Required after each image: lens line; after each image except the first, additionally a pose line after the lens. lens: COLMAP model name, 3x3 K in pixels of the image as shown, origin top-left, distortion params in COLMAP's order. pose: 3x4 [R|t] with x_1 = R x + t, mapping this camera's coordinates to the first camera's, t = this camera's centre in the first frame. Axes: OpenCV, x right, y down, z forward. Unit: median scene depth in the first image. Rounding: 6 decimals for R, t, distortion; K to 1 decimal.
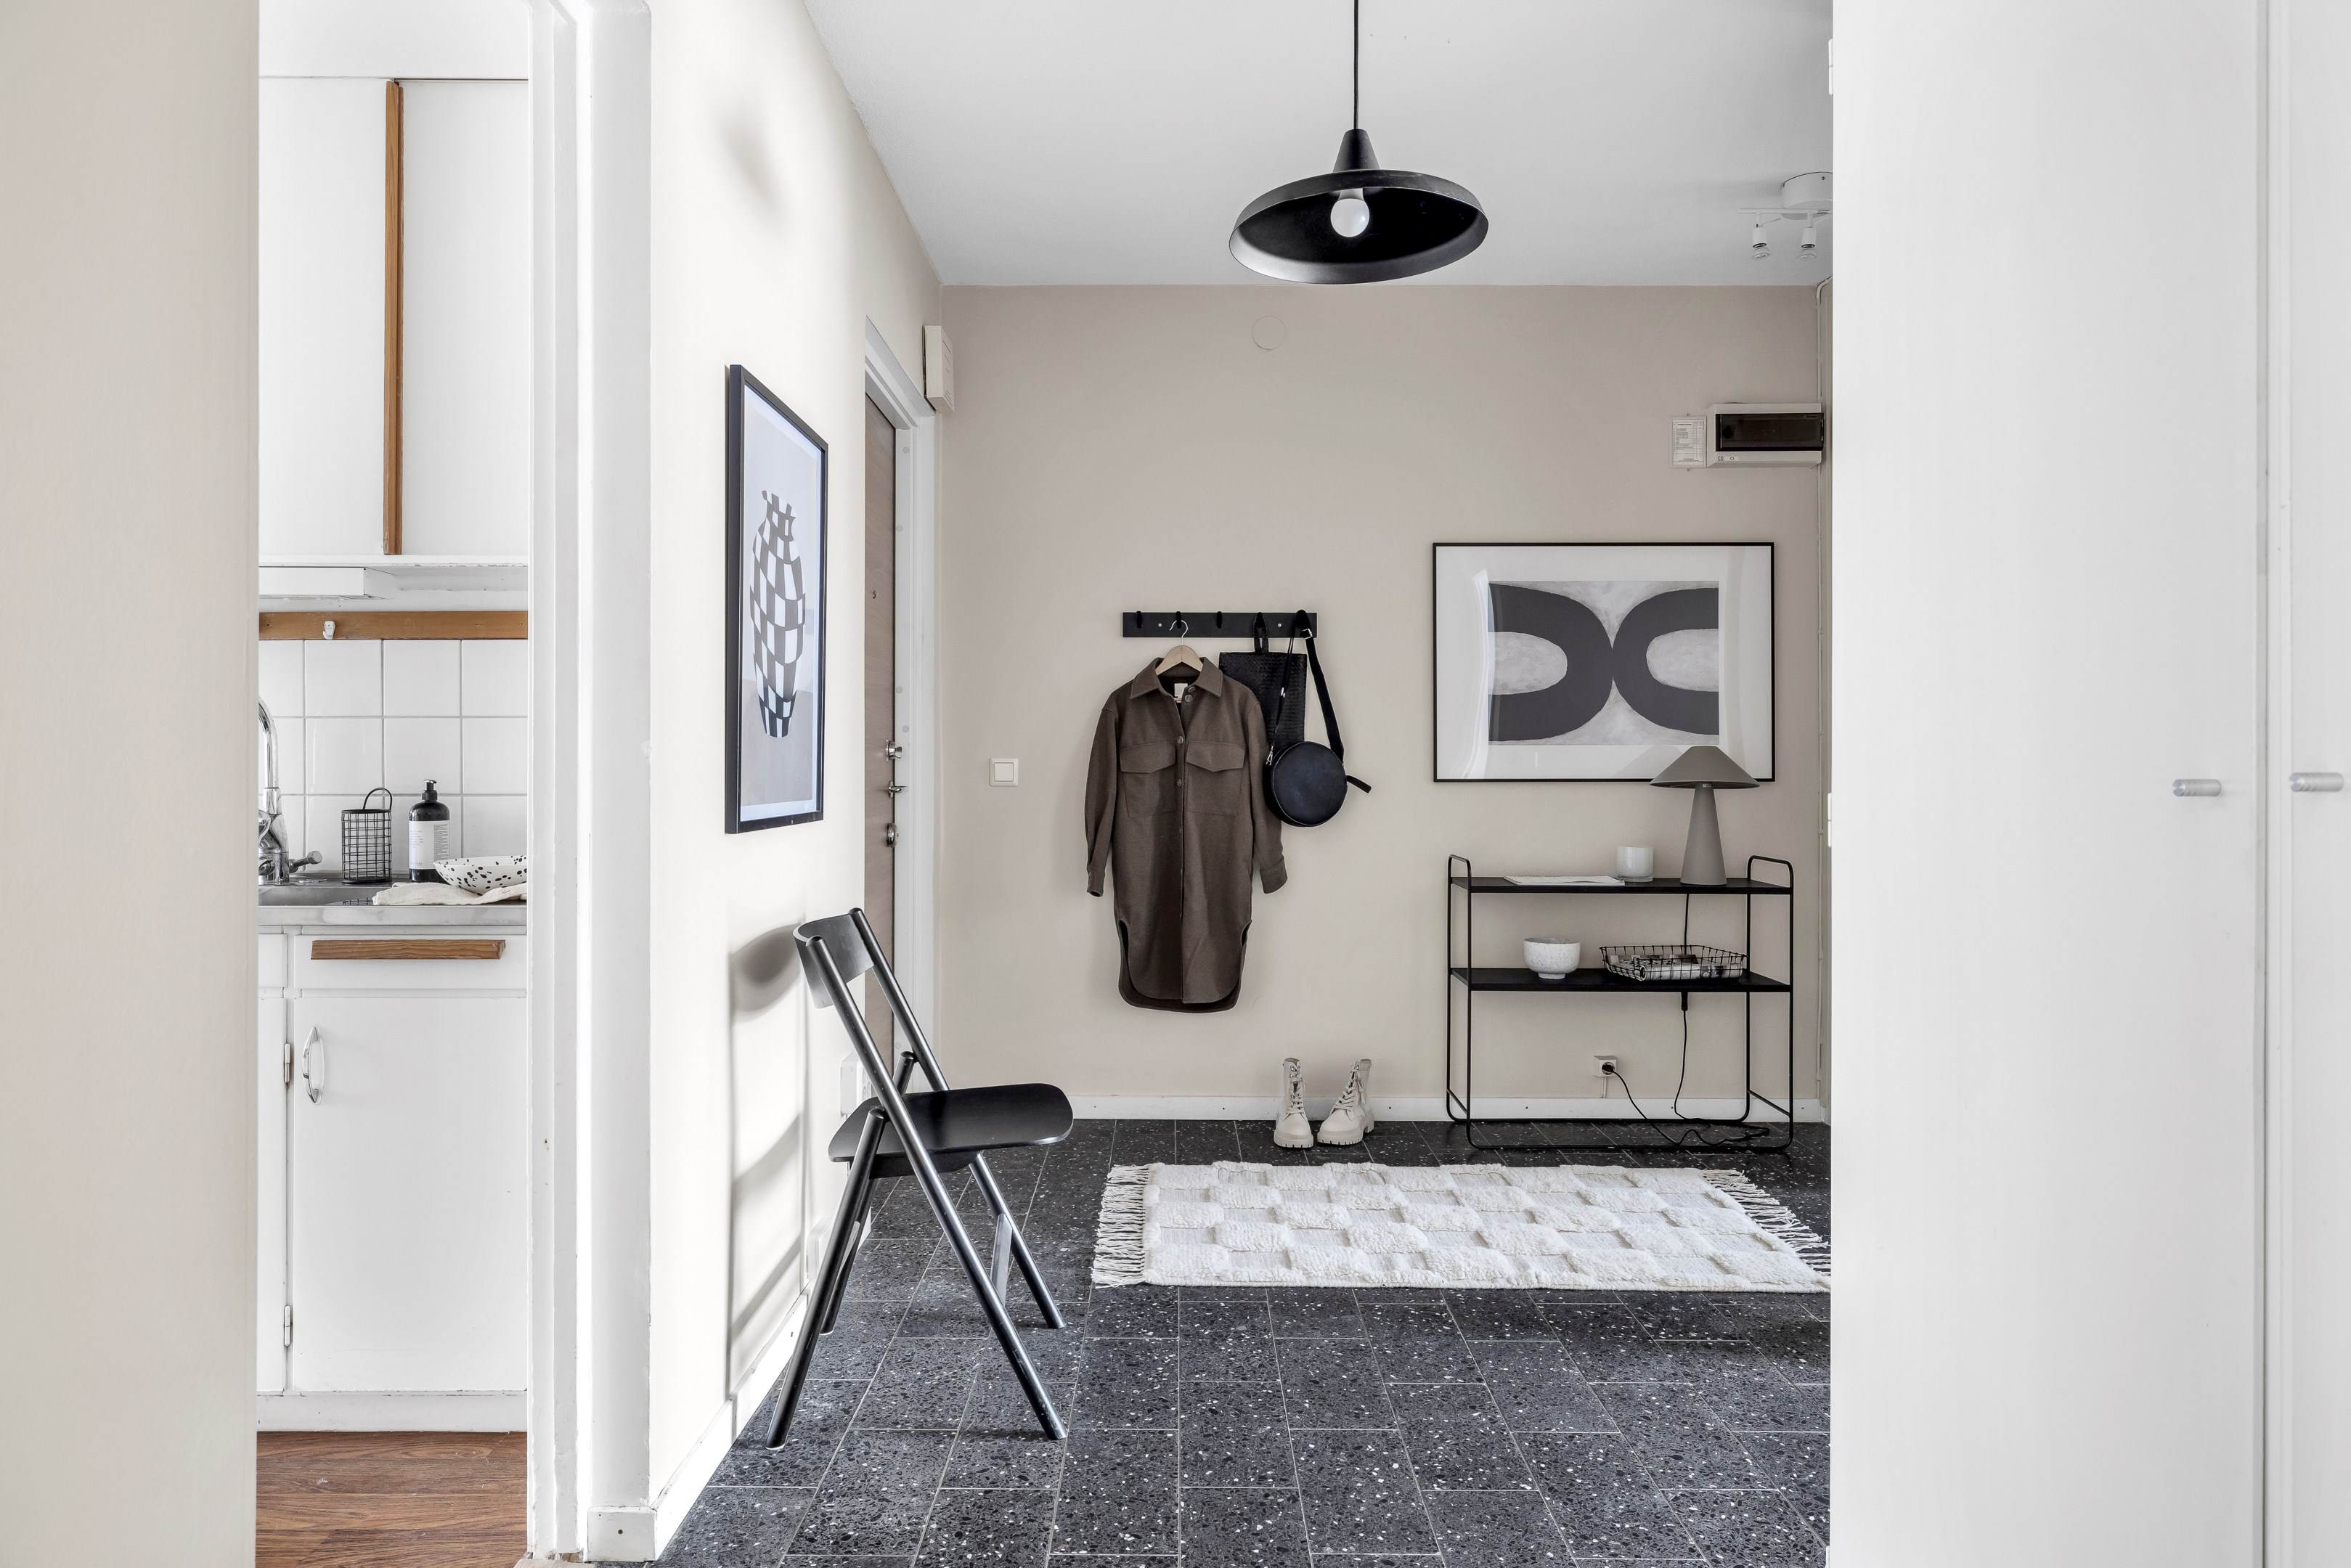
lens RADIAL K [[1315.6, 0, 1160.8], [0, 1315.6, 788.9], [0, 0, 1]] dist [-0.006072, -0.000162]
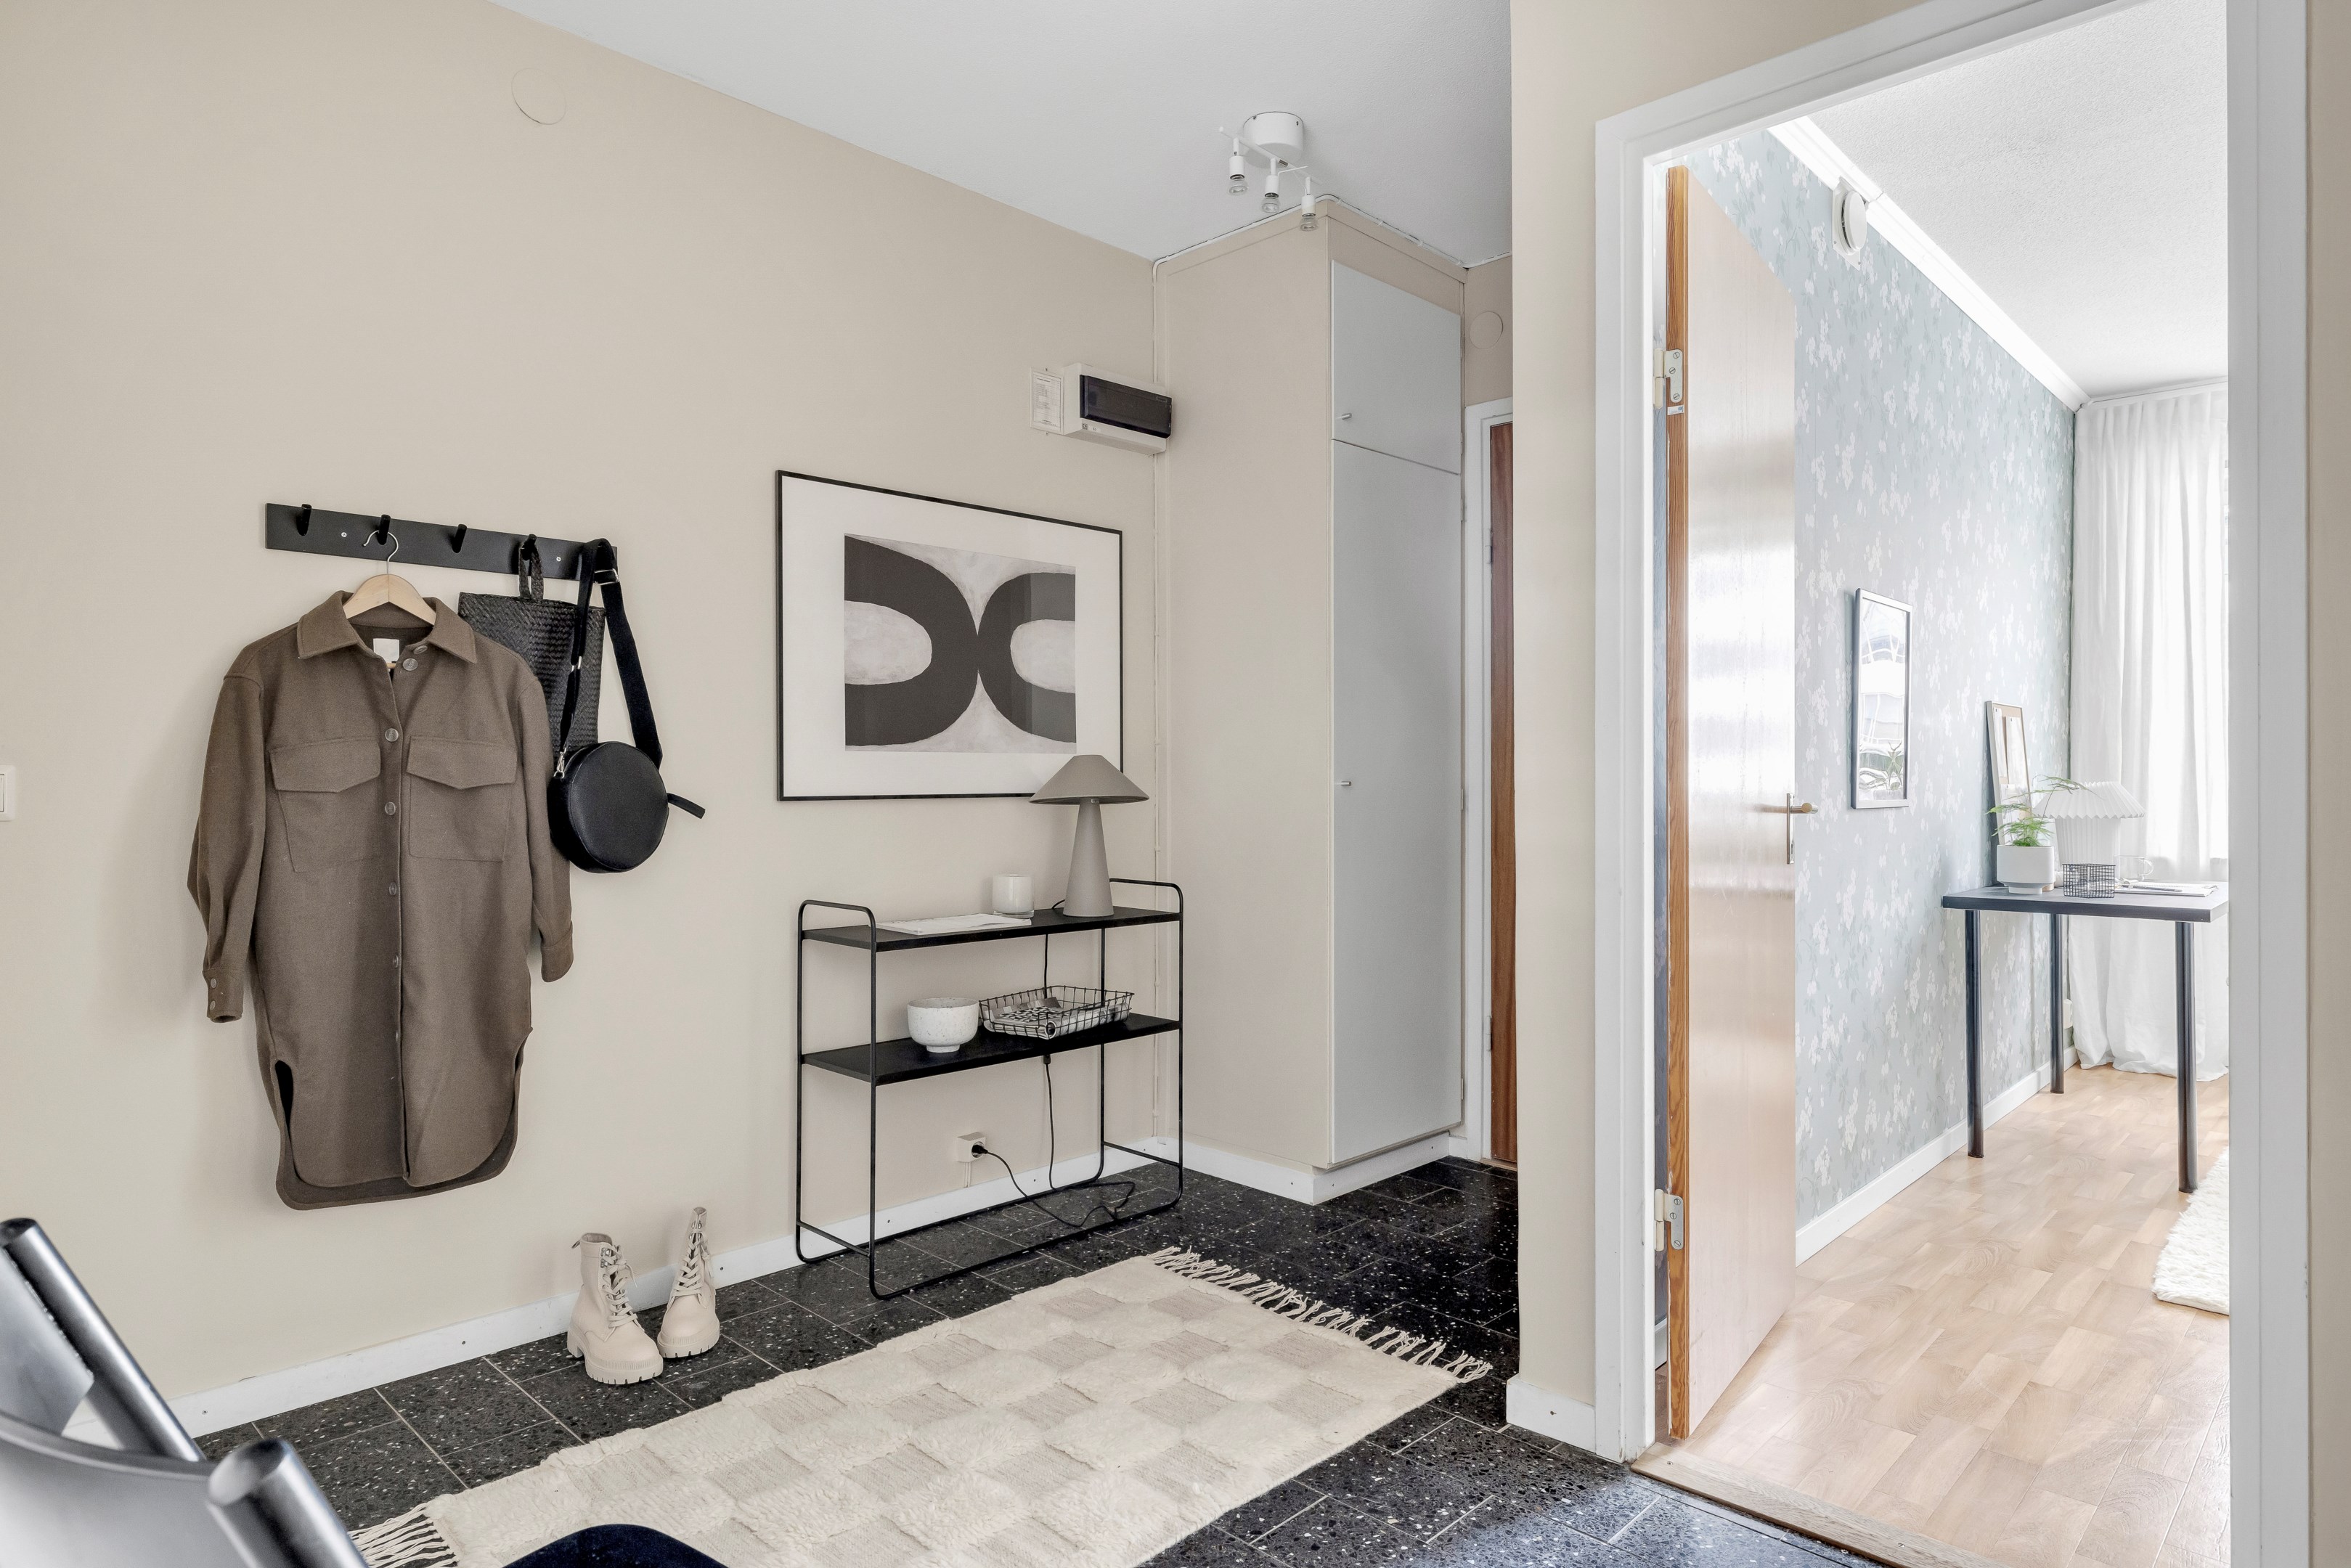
lens RADIAL K [[1315.6, 0, 1184.3], [0, 1315.6, 782.9], [0, 0, 1]] dist [-0.006072, -0.000162]
pose [[0.706046, -0.003824, 0.708156, -0.149103], [0.014015, 0.999865, -0.008574, -0.005826], [-0.708027, 0.015978, 0.706004, 0.338635]]
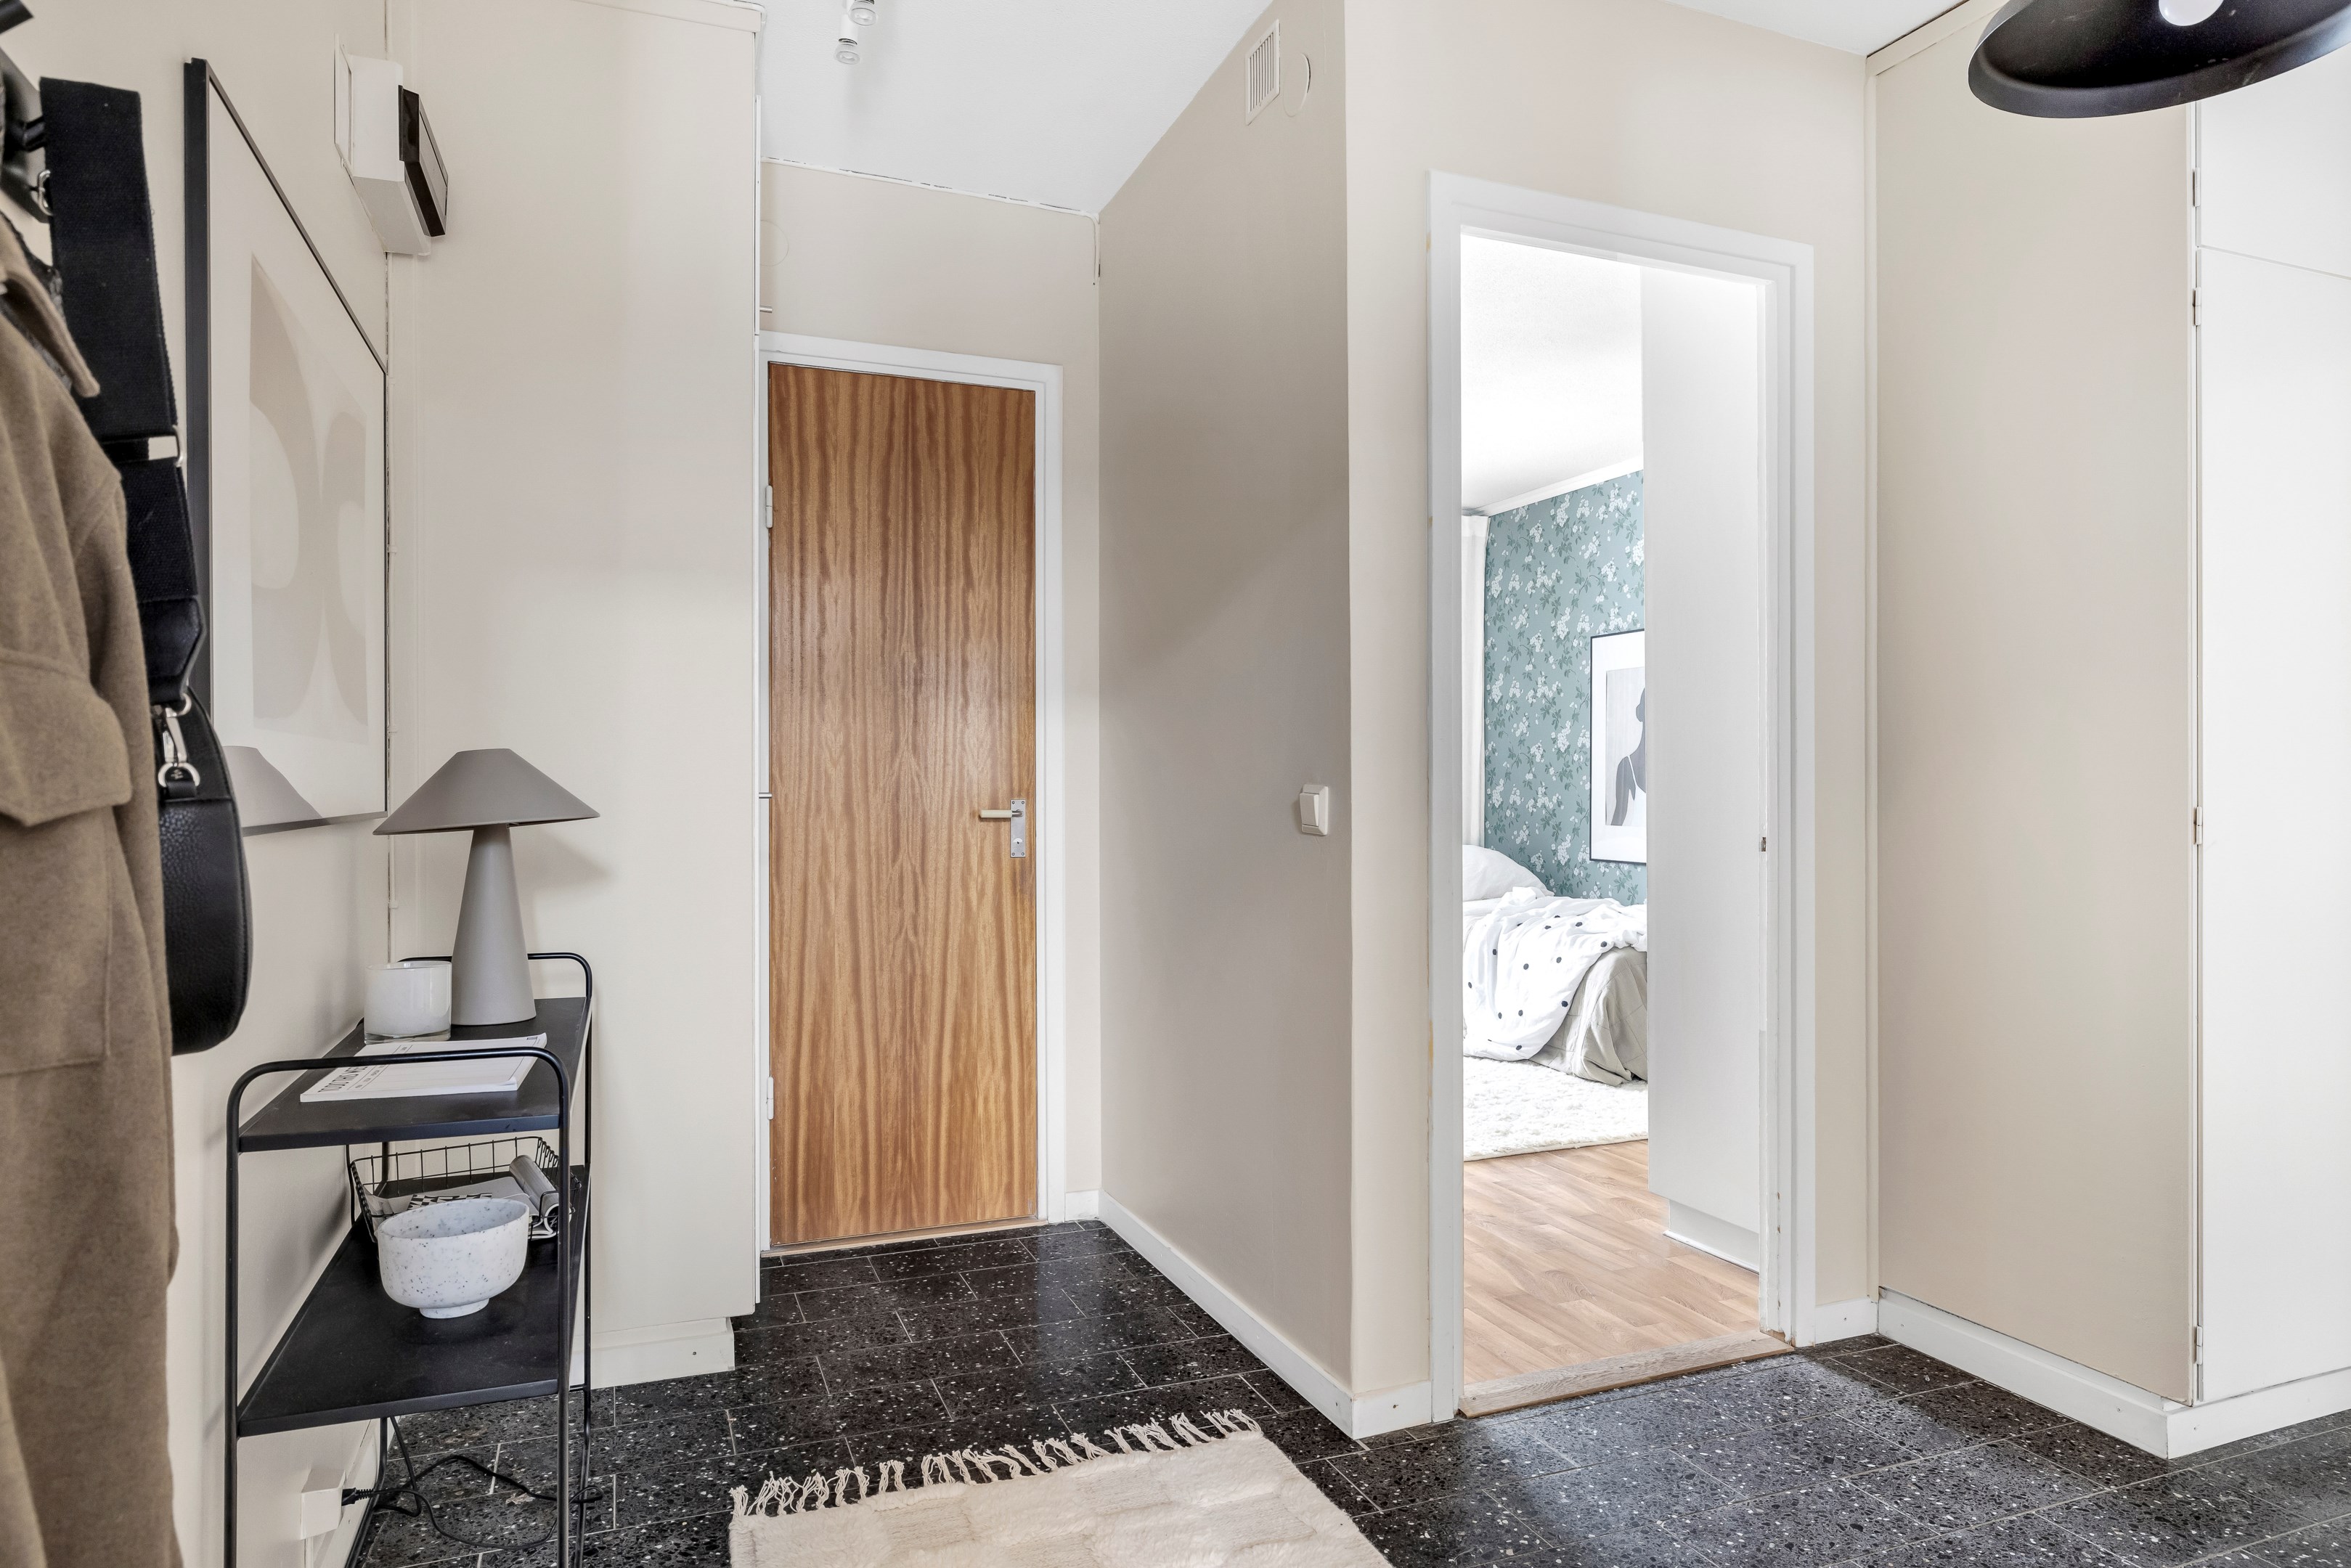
lens RADIAL K [[1315.6, 0, 1159.8], [0, 1315.6, 790.7], [0, 0, 1]] dist [-0.006072, -0.000162]
pose [[-0.358517, 0.006247, 0.933502, -0.156165], [0.005674, 0.999974, -0.004512, -0.013560], [-0.933506, 0.003679, -0.358543, 0.912556]]
